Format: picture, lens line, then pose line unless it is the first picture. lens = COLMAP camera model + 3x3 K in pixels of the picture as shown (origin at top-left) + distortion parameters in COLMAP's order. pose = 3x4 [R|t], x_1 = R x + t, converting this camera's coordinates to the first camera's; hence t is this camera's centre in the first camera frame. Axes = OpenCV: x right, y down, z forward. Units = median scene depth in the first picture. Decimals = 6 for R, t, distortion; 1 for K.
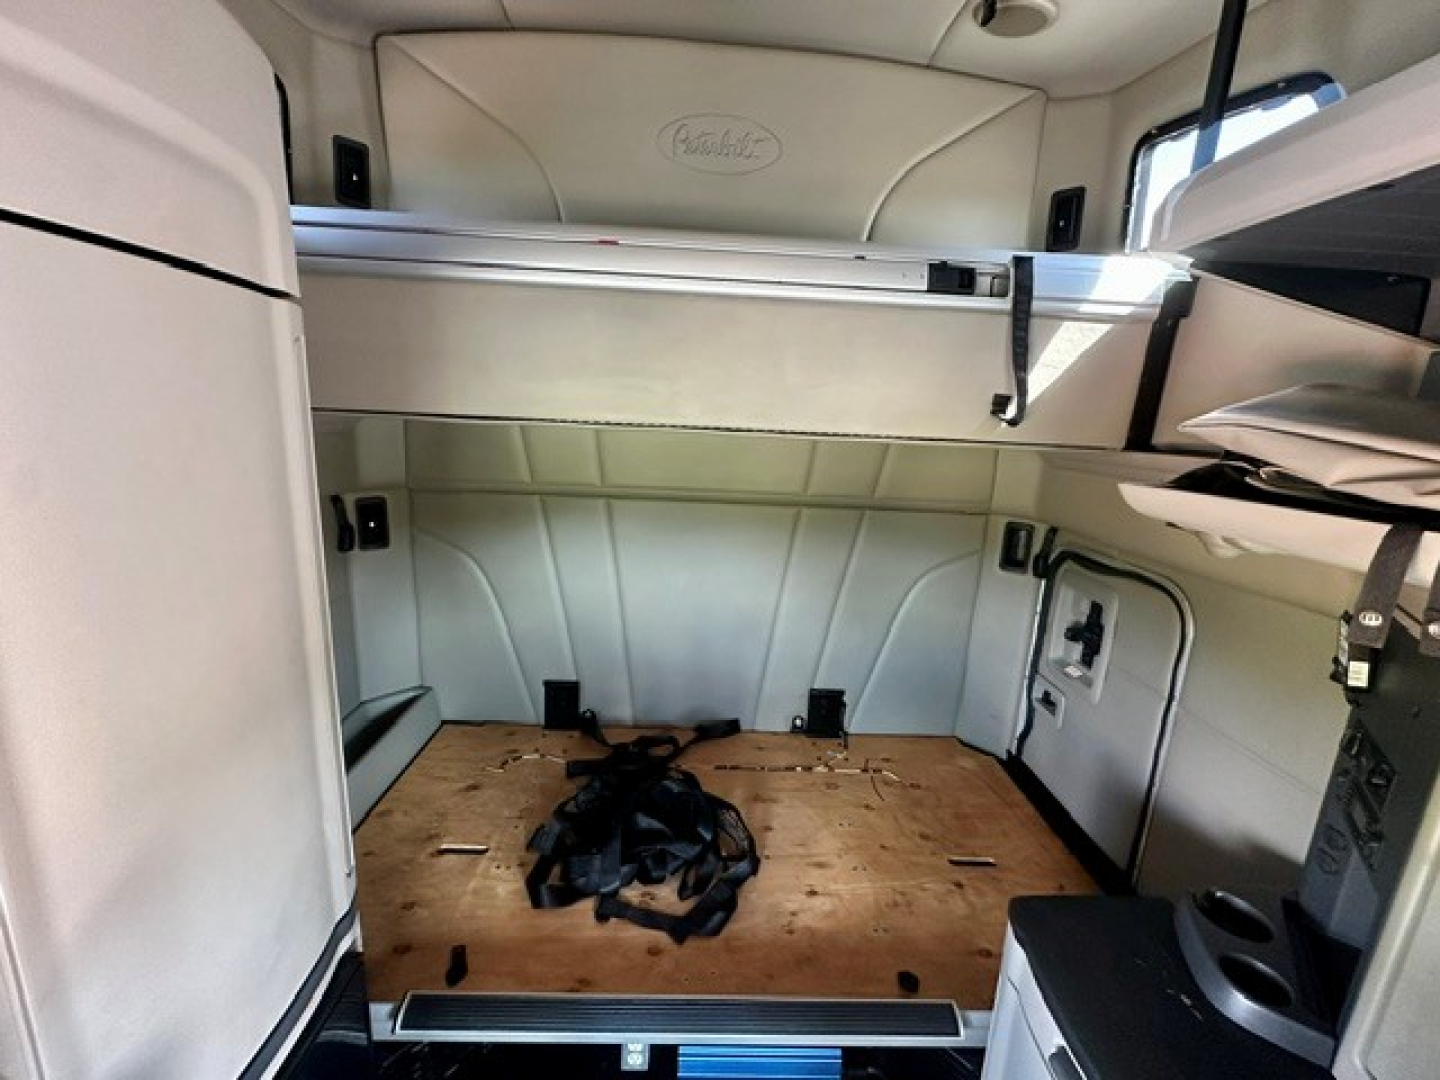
lens RADIAL K [[579.6, 0, 720.4], [0, 579.6, 533.7], [0, 0, 1]] dist [-0.006527, 0.002610]
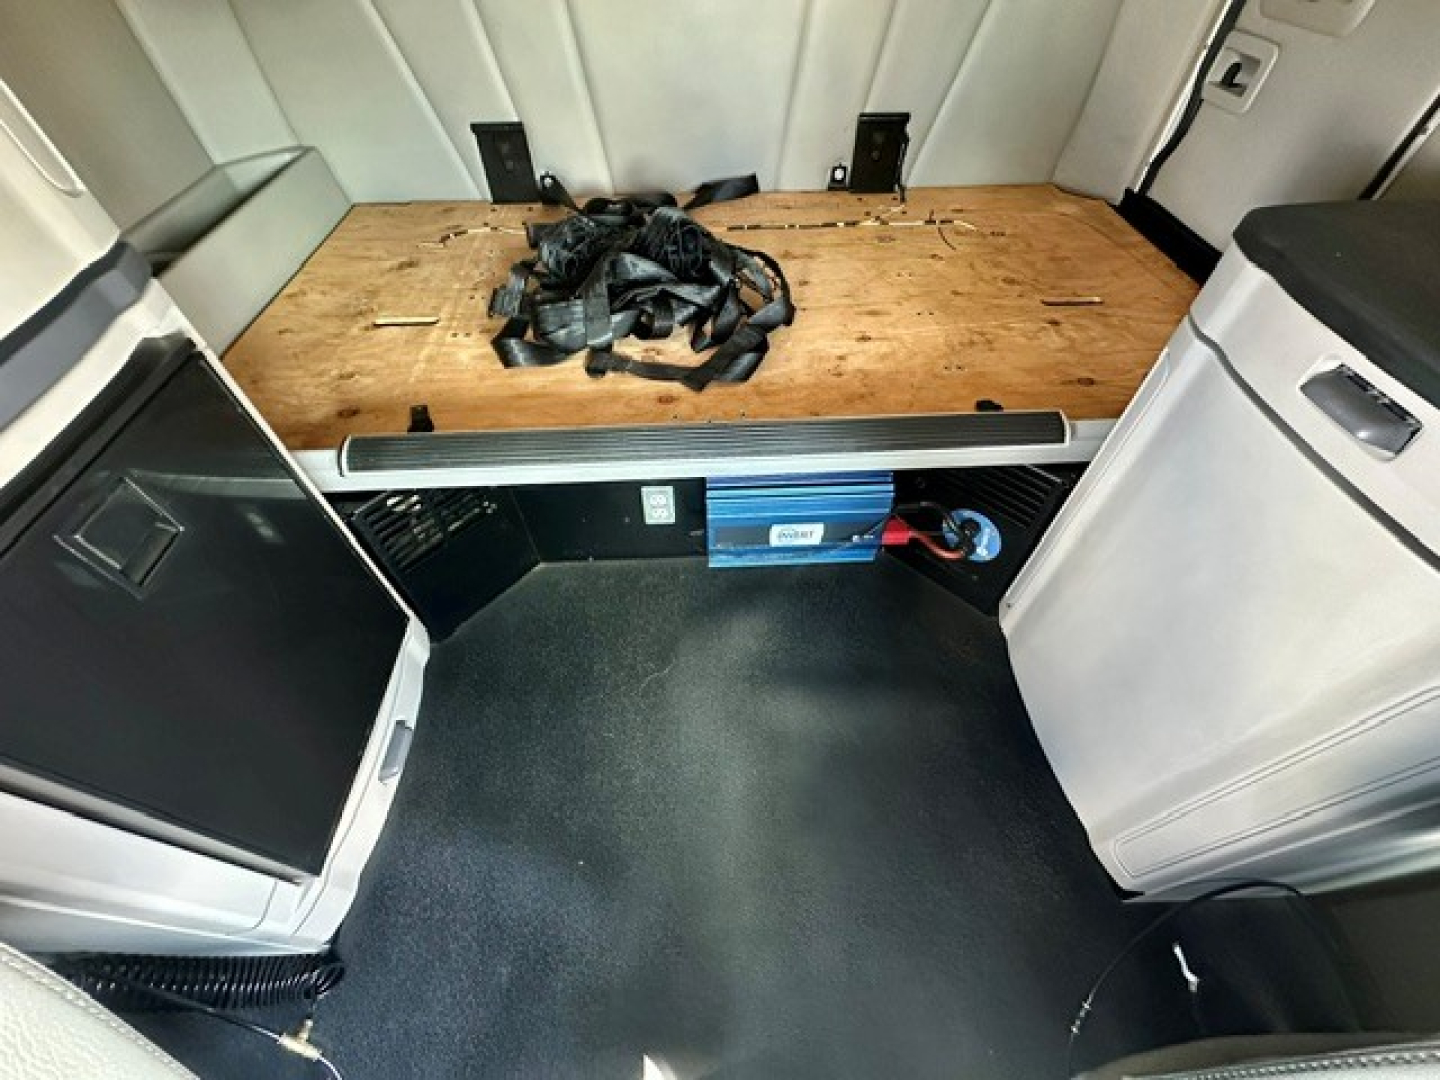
lens RADIAL K [[579.6, 0, 722.7], [0, 579.6, 541.1], [0, 0, 1]] dist [-0.006527, 0.002610]
pose [[0.998271, -0.052809, -0.025822, -0.022154], [0.057324, 0.777232, 0.626598, 0.307410], [-0.013021, -0.626994, 0.778915, 0.210879]]
